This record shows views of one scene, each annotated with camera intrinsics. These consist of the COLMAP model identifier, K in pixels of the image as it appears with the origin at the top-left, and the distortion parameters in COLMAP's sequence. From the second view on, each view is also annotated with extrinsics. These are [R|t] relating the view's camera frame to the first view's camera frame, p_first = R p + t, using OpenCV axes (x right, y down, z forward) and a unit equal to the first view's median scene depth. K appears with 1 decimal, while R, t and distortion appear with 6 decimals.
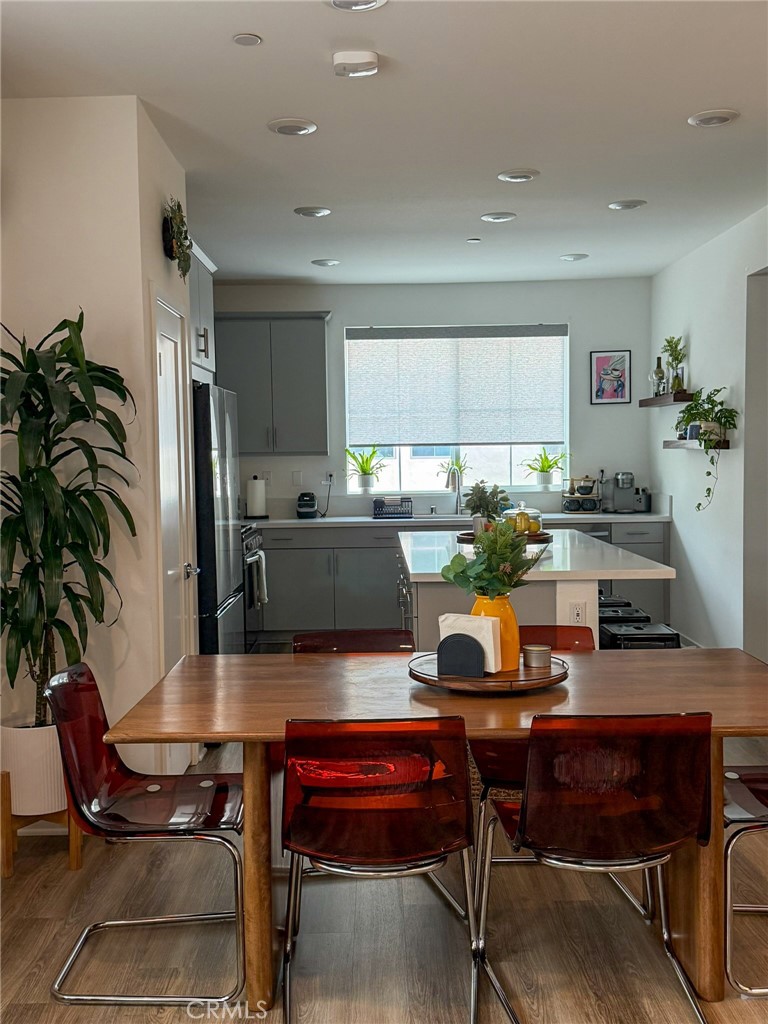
lens RADIAL K [[1064.3, 0, 384.0], [0, 1064.3, 512.0], [0, 0, 1]] dist [0.182474, -0.462974]
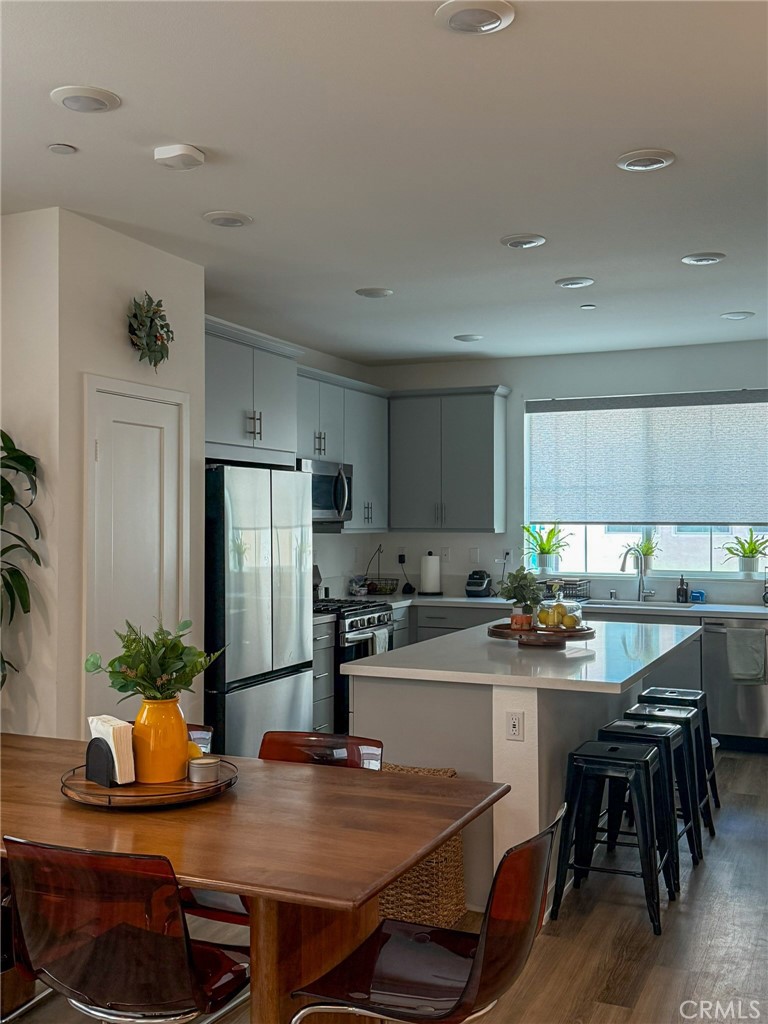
lens RADIAL K [[1064.3, 0, 384.0], [0, 1064.3, 512.0], [0, 0, 1]] dist [0.182474, -0.462974]
pose [[0.910474, 0.012899, -0.413365, 0.247533], [-0.038628, 0.997796, -0.053945, -0.015611], [0.411759, 0.065083, 0.908966, 0.079189]]
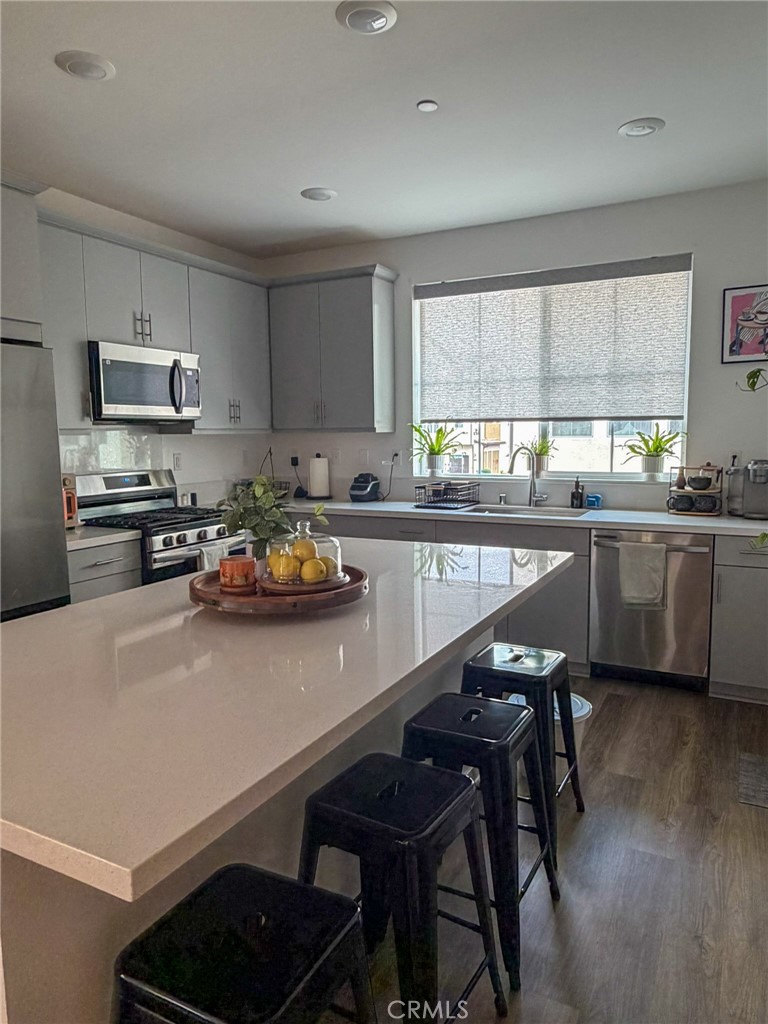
lens RADIAL K [[692.2, 0, 384.0], [0, 692.2, 512.0], [0, 0, 1]] dist [-0.002703, -0.000532]
pose [[0.880324, 0.059832, -0.470584, 0.219849], [-0.030801, 0.997130, 0.069160, -0.026499], [0.473371, -0.046389, 0.879641, 0.483847]]
